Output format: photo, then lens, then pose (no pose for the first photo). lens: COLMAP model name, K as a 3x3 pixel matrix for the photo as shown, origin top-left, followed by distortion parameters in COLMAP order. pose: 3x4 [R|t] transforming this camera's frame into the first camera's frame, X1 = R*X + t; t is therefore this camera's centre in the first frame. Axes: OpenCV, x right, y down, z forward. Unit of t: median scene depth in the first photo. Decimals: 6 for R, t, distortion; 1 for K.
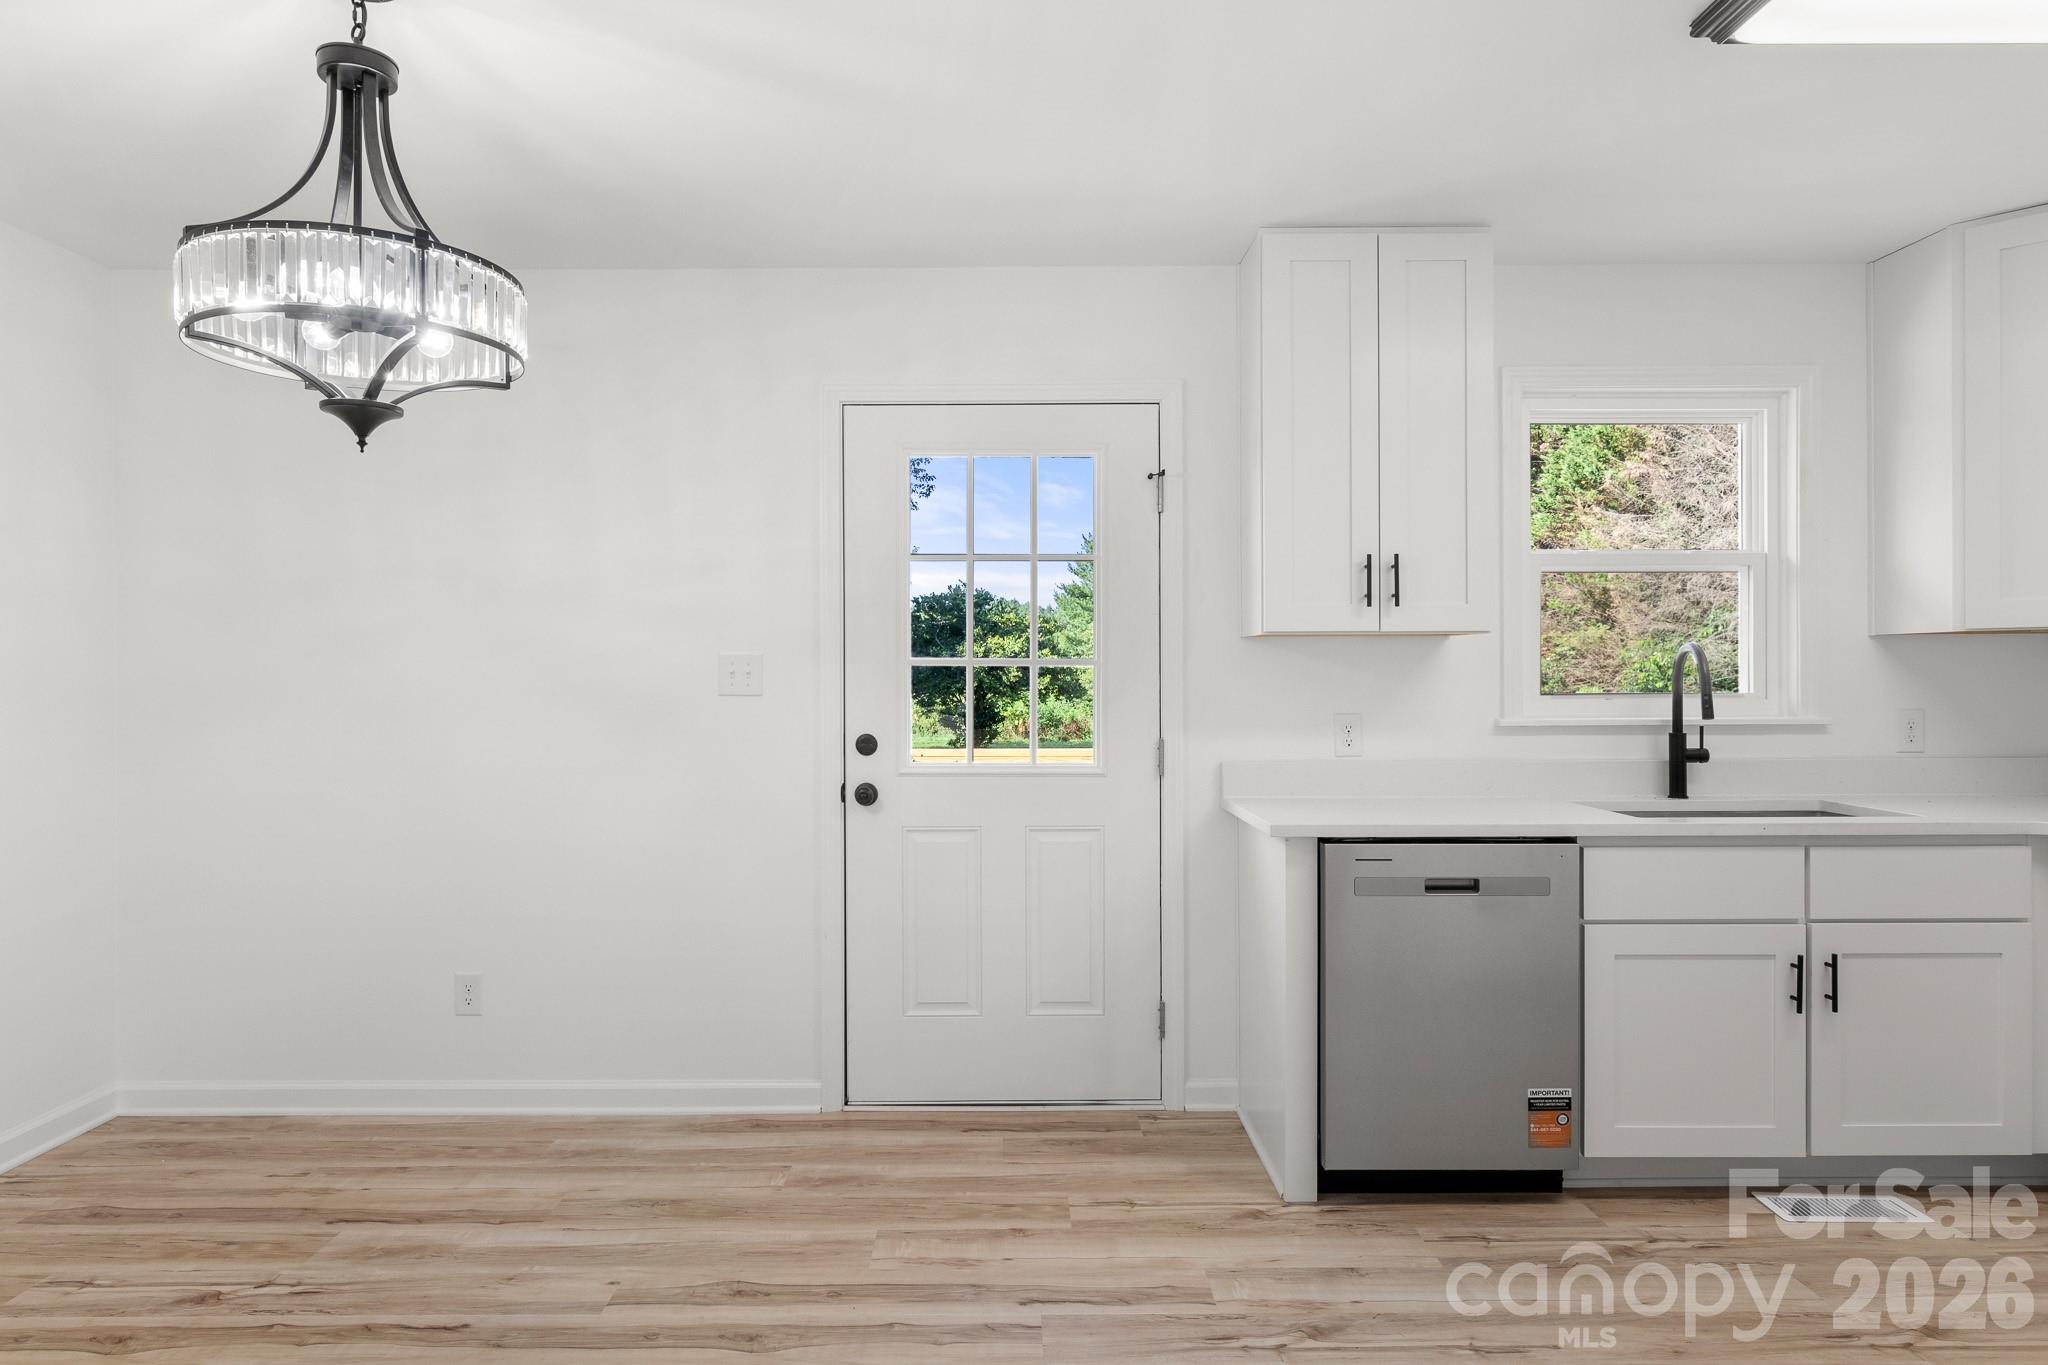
lens RADIAL K [[1204.6, 0, 1015.4], [0, 1204.6, 671.8], [0, 0, 1]] dist [-0.002604, -0.000711]
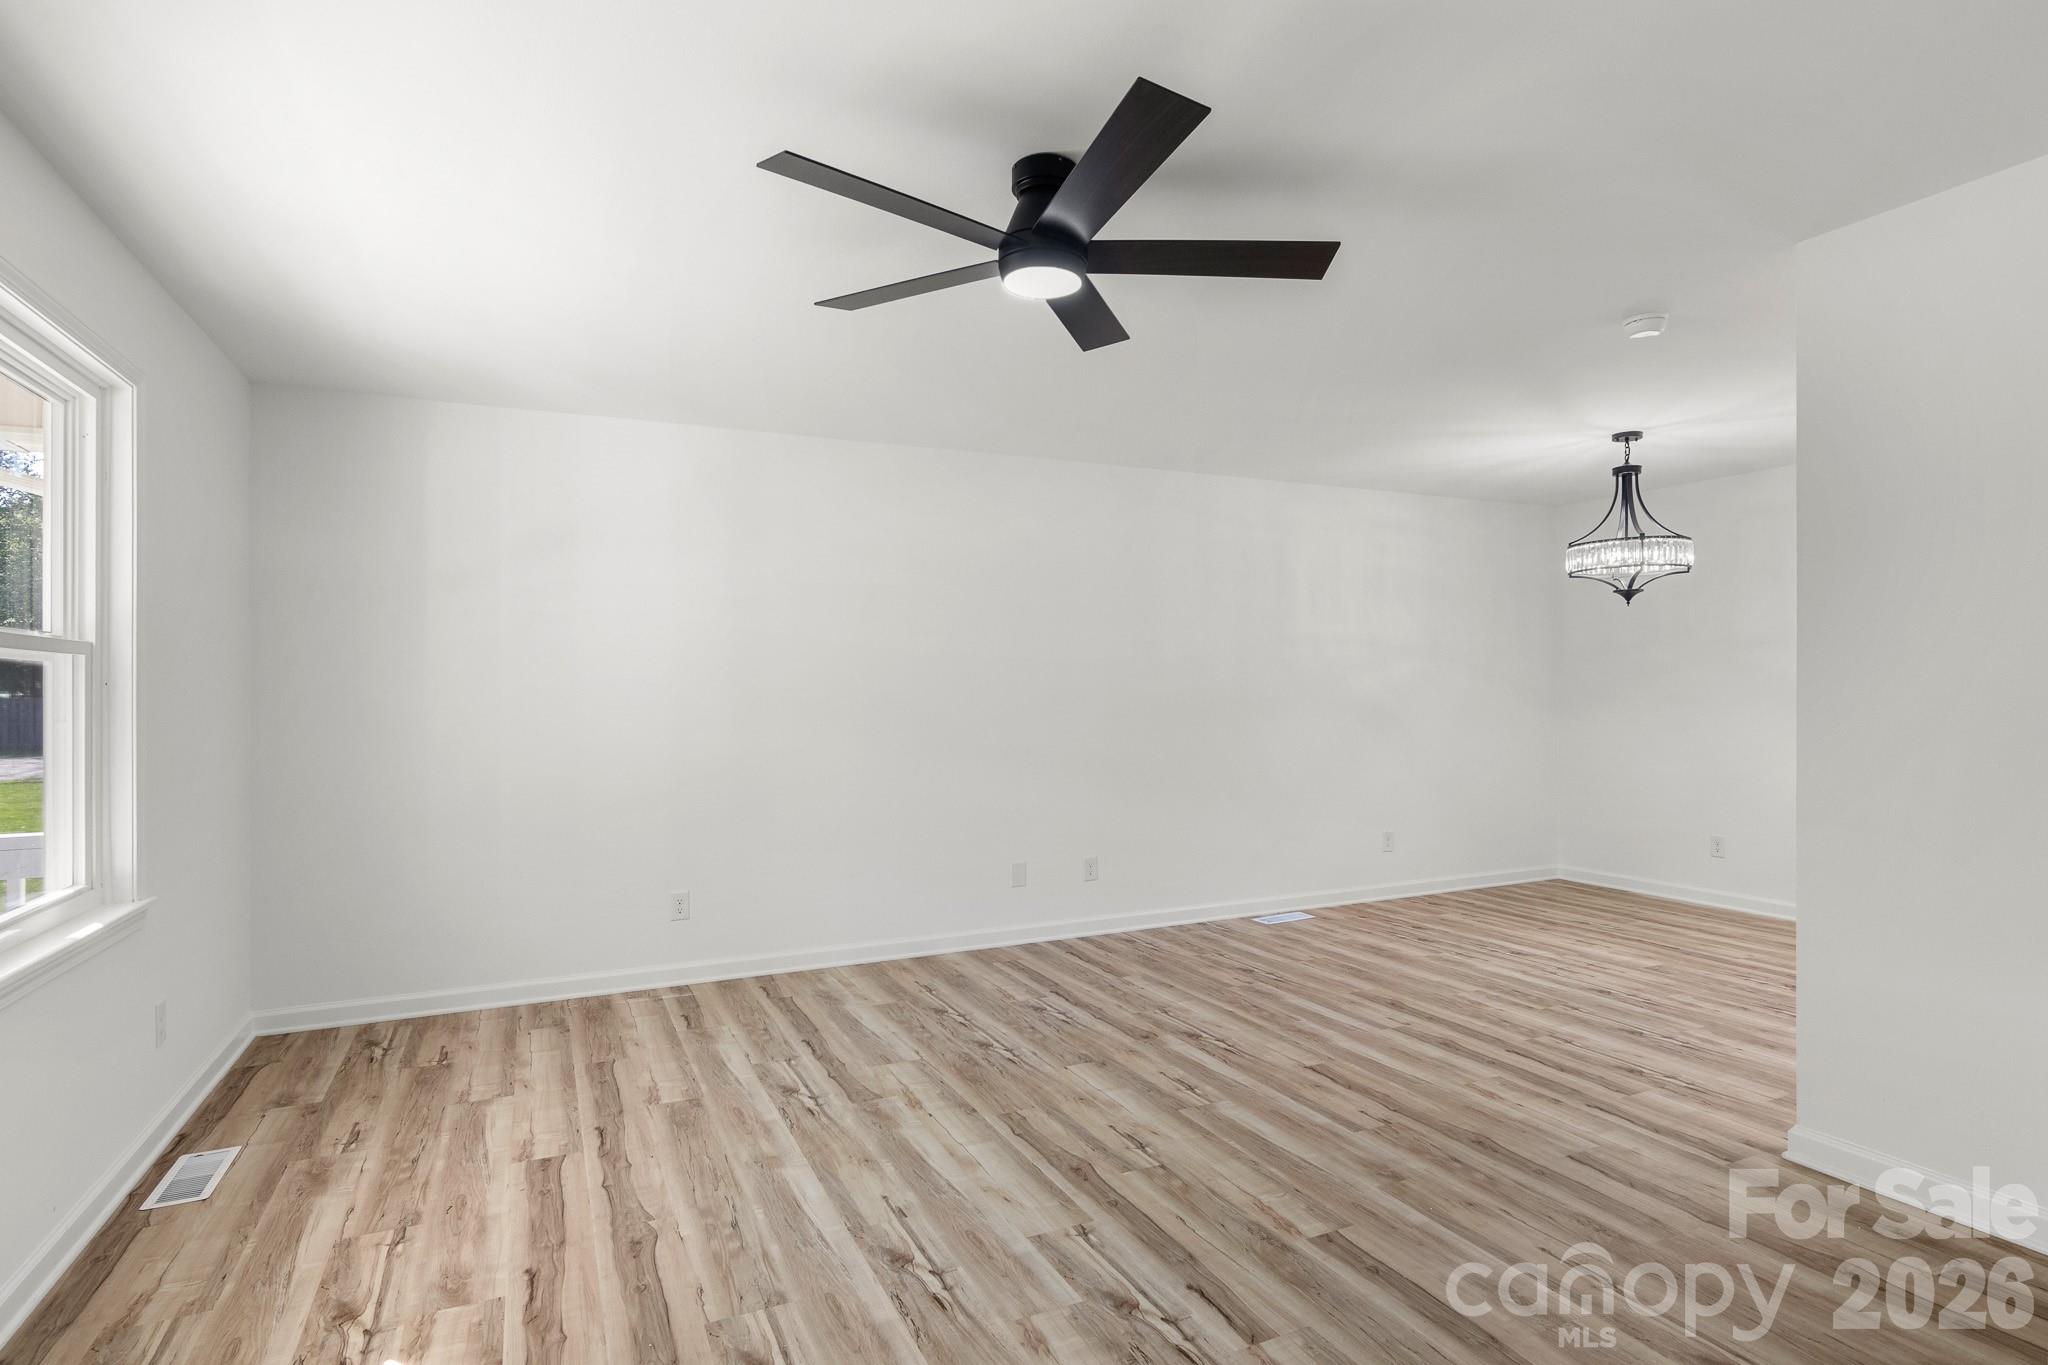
lens RADIAL K [[1064.1, 0, 1015.2], [0, 1064.1, 699.6], [0, 0, 1]] dist [-0.010128, 0.006098]
pose [[0.430051, 0.009470, -0.902755, 0.712734], [0.009021, 0.999850, 0.014786, -0.008693], [0.902760, -0.014503, 0.429901, -0.897632]]
